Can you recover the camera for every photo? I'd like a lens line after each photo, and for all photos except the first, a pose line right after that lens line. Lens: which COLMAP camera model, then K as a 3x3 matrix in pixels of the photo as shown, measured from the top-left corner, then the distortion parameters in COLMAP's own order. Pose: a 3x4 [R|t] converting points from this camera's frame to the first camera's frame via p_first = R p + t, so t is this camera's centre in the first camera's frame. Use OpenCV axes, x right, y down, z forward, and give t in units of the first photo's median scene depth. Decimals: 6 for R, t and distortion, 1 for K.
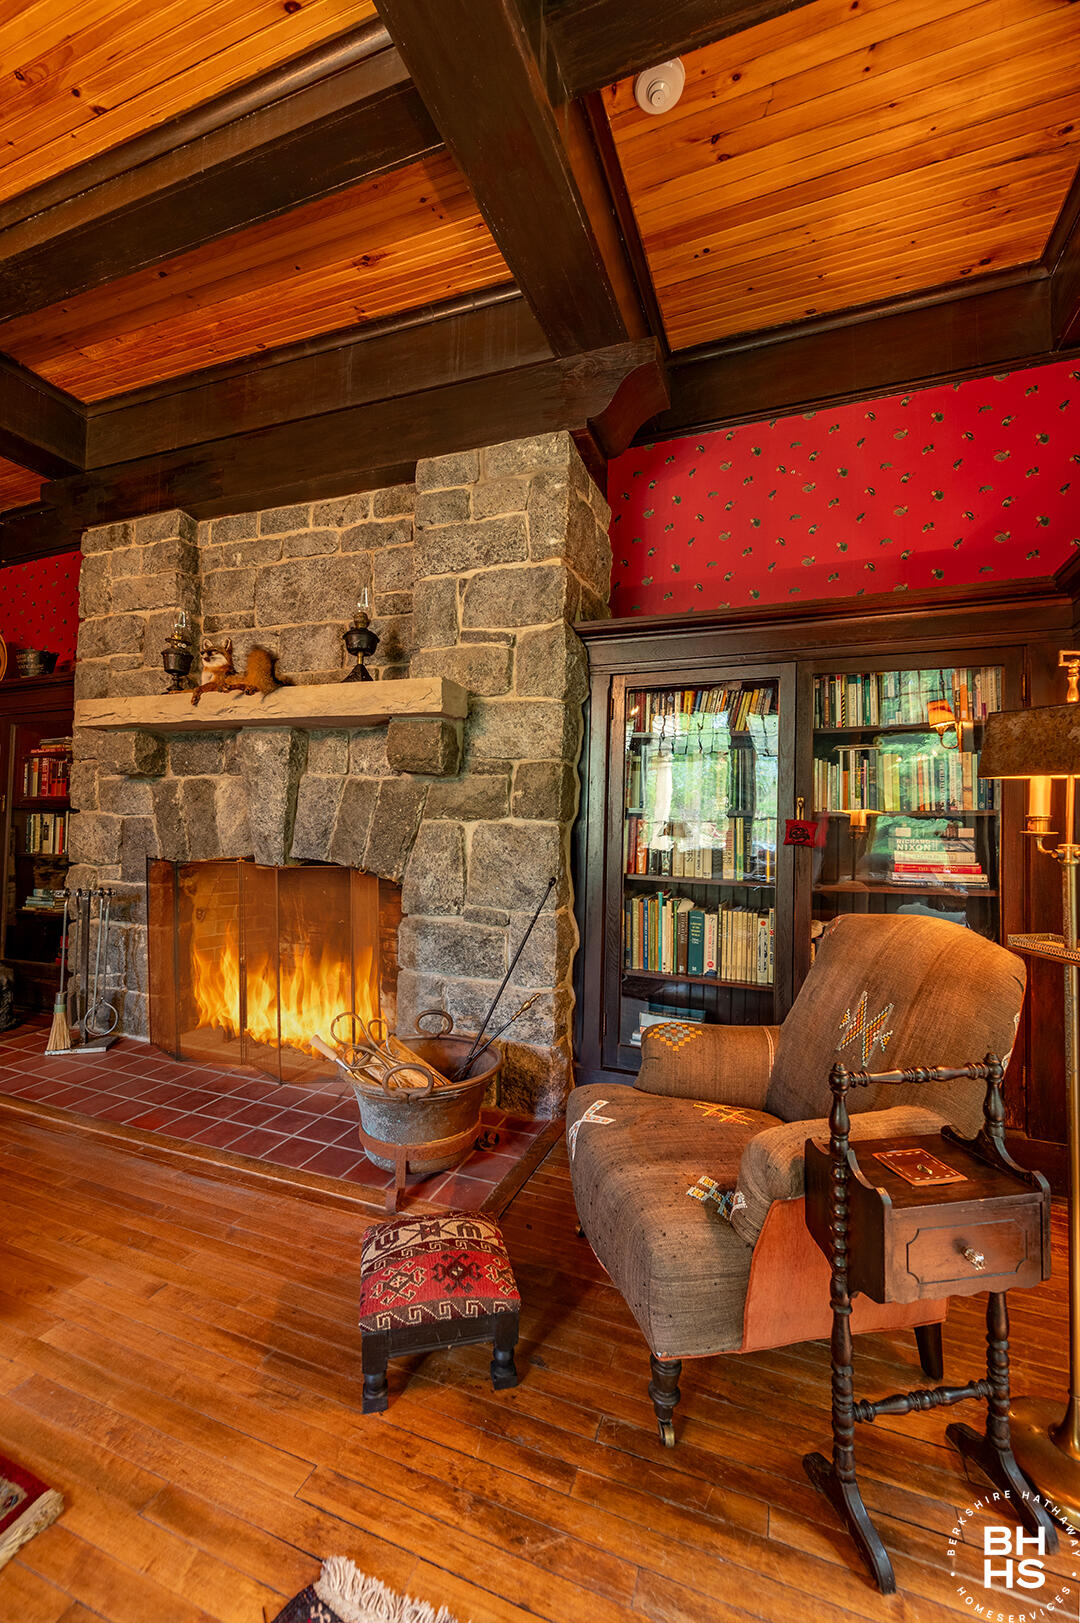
lens RADIAL K [[645.4, 0, 547.7], [0, 645.4, 811.1], [0, 0, 1]] dist [0.000499, 0.000358]
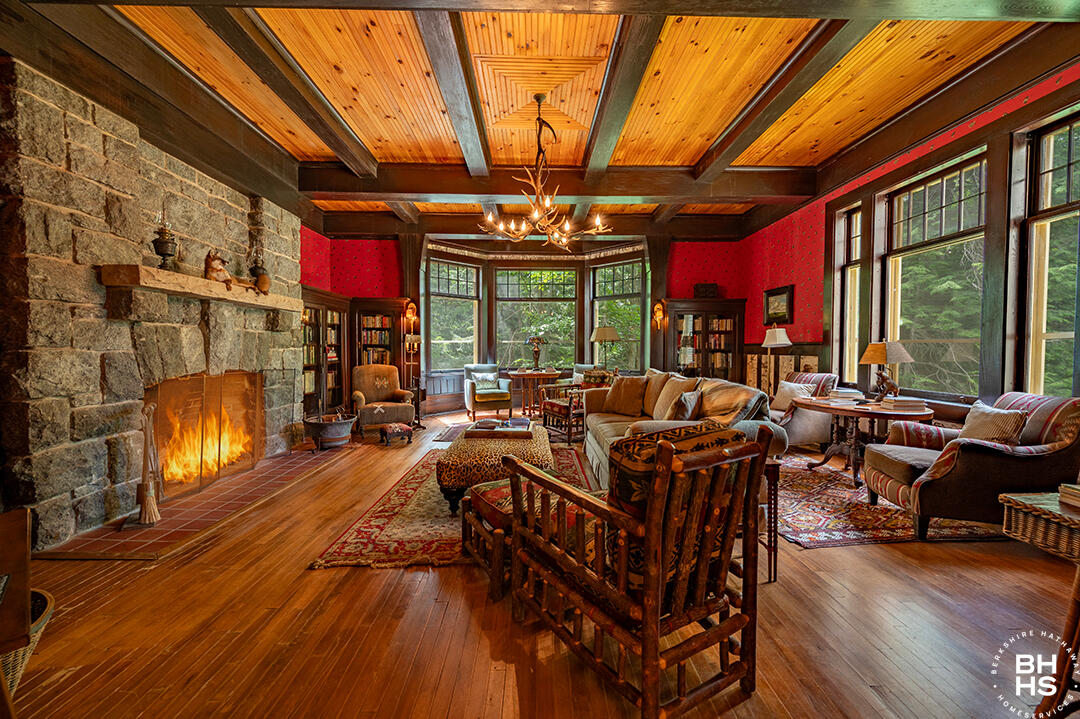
lens RADIAL K [[423.7, 0, 540.0], [0, 423.7, 359.5], [0, 0, 1]] dist [0.001393, 0.000039]
pose [[-0.372693, -0.052258, 0.926482, -2.159126], [-0.041398, 0.998355, 0.039659, -0.055220], [-0.927031, -0.023573, -0.374244, 0.656932]]
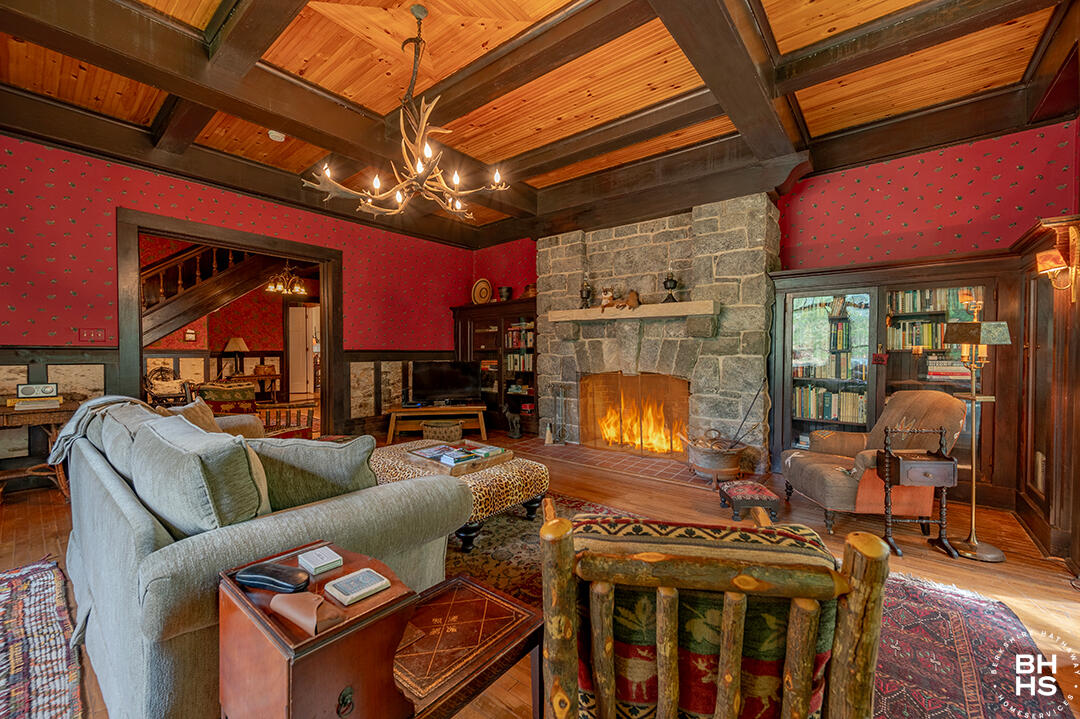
lens RADIAL K [[429.5, 0, 543.5], [0, 429.5, 361.8], [0, 0, 1]] dist [0.000499, 0.000358]
pose [[0.952238, -0.015113, -0.304982, -0.265596], [0.030073, 0.998561, 0.044412, -0.055126], [0.303871, -0.051462, 0.951322, -0.766324]]
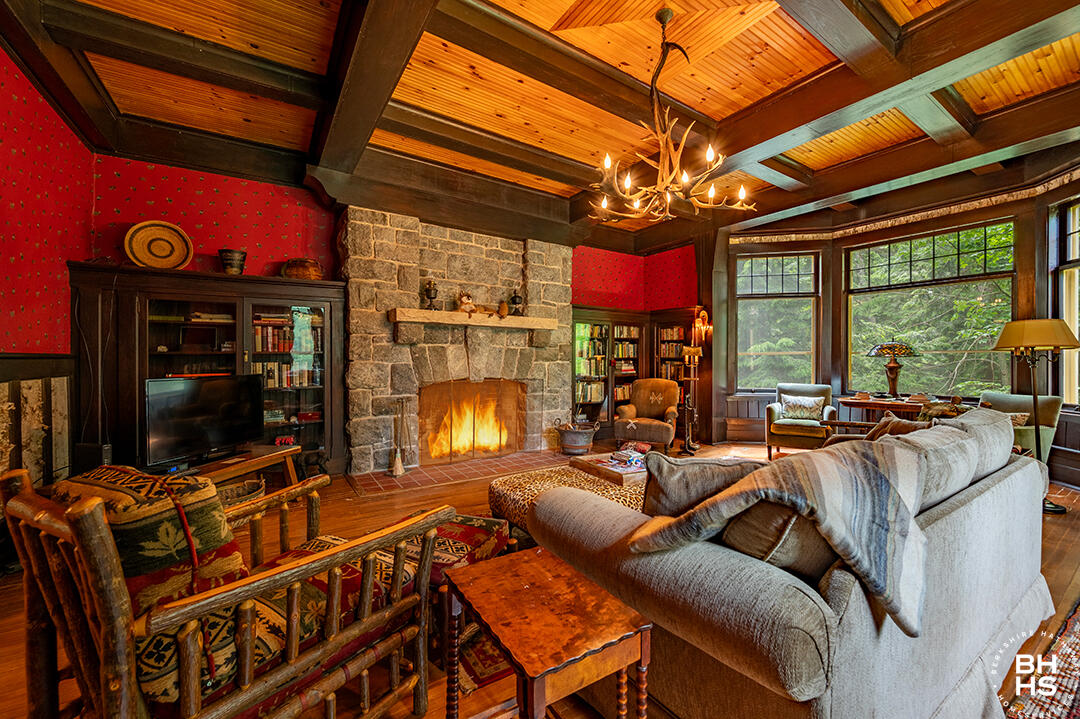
lens RADIAL K [[429.5, 0, 543.5], [0, 429.5, 361.8], [0, 0, 1]] dist [0.000499, 0.000358]
pose [[0.580377, -0.027433, 0.813886, -1.846454], [-0.014737, 0.998915, 0.044179, -0.078434], [-0.814215, -0.037635, 0.579343, -0.212752]]
